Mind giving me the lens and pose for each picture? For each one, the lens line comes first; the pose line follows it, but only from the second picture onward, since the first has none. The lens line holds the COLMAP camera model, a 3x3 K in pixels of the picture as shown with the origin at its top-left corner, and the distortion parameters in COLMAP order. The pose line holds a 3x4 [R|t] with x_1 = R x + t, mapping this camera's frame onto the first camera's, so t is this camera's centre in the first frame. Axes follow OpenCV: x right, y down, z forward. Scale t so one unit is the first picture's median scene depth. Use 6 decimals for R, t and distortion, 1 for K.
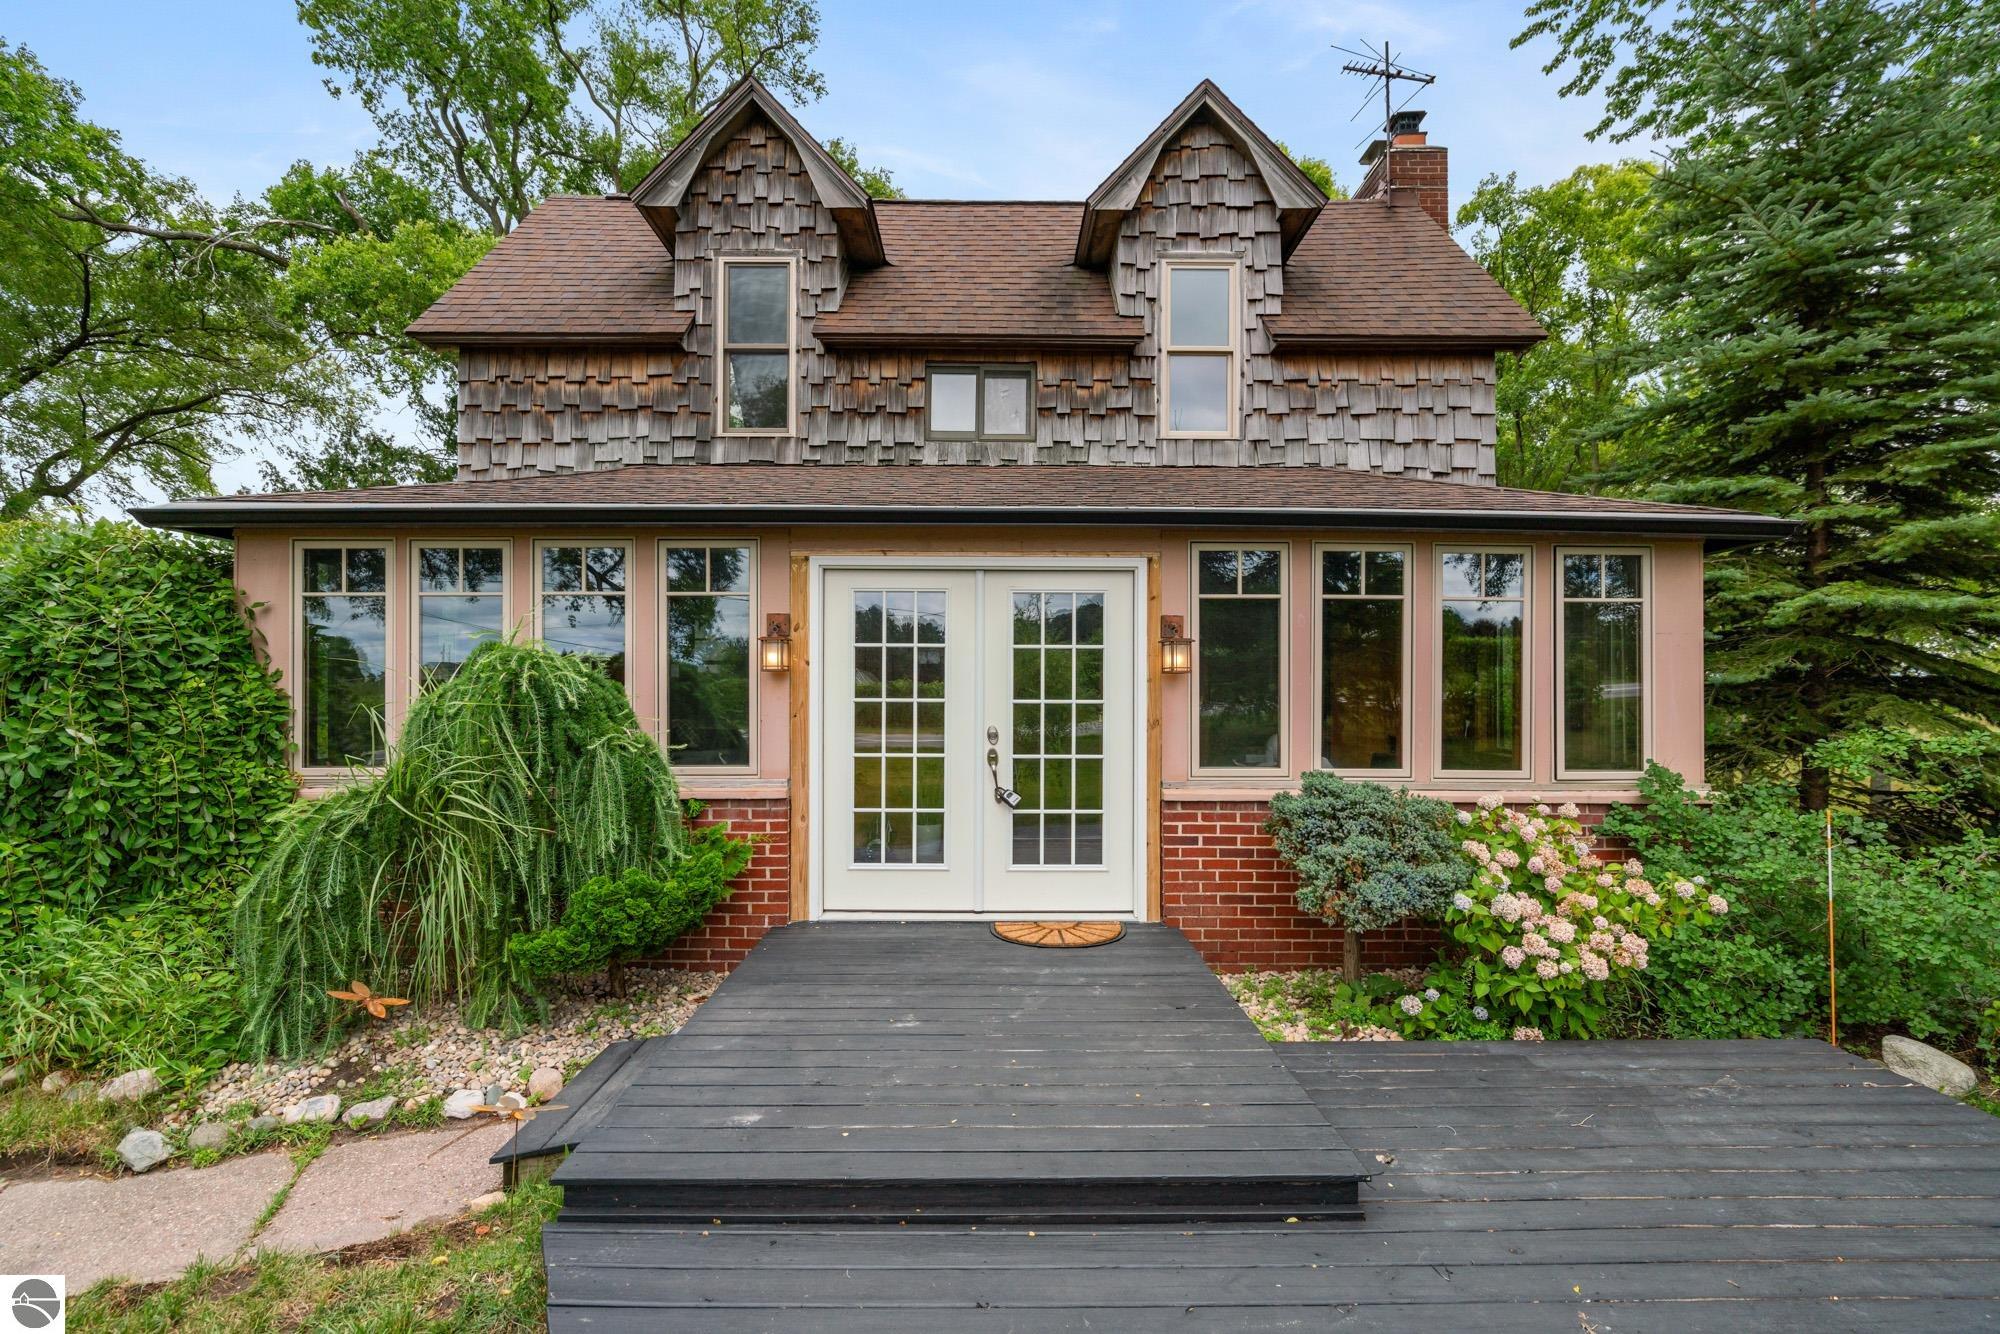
lens RADIAL K [[927.2, 0, 1002.5], [0, 927.2, 678.1], [0, 0, 1]] dist [-0.007226, 0.001918]
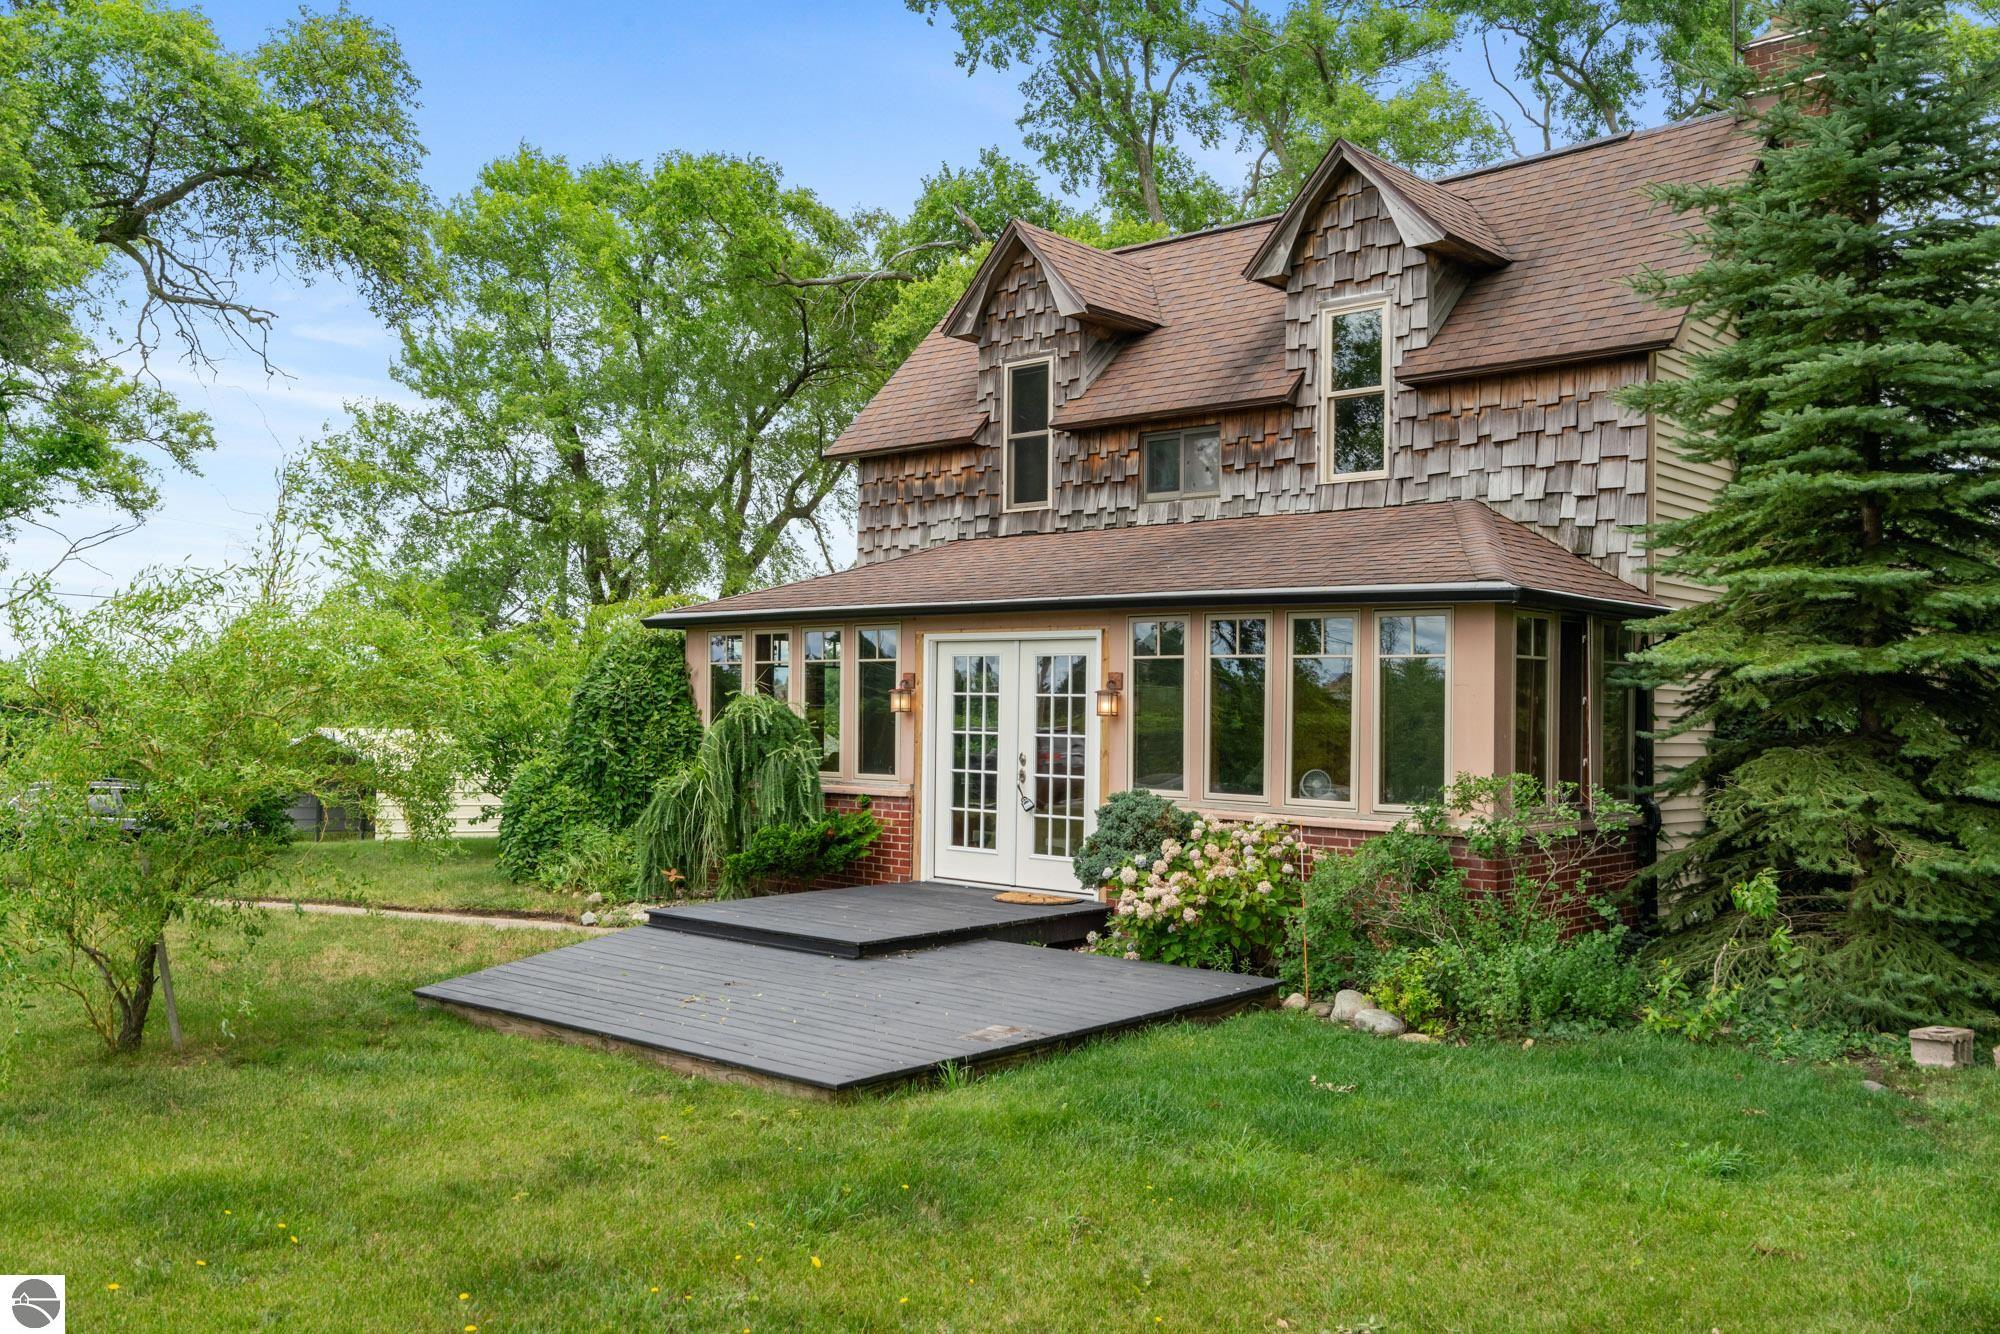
lens RADIAL K [[1691.3, 0, 1000.4], [0, 1691.3, 674.3], [0, 0, 1]] dist [-0.014932, 0.000654]
pose [[0.731443, -0.005468, -0.681881, 1.197802], [-0.000226, 0.999966, -0.008261, -0.032137], [0.681903, 0.006197, 0.731417, -0.618846]]
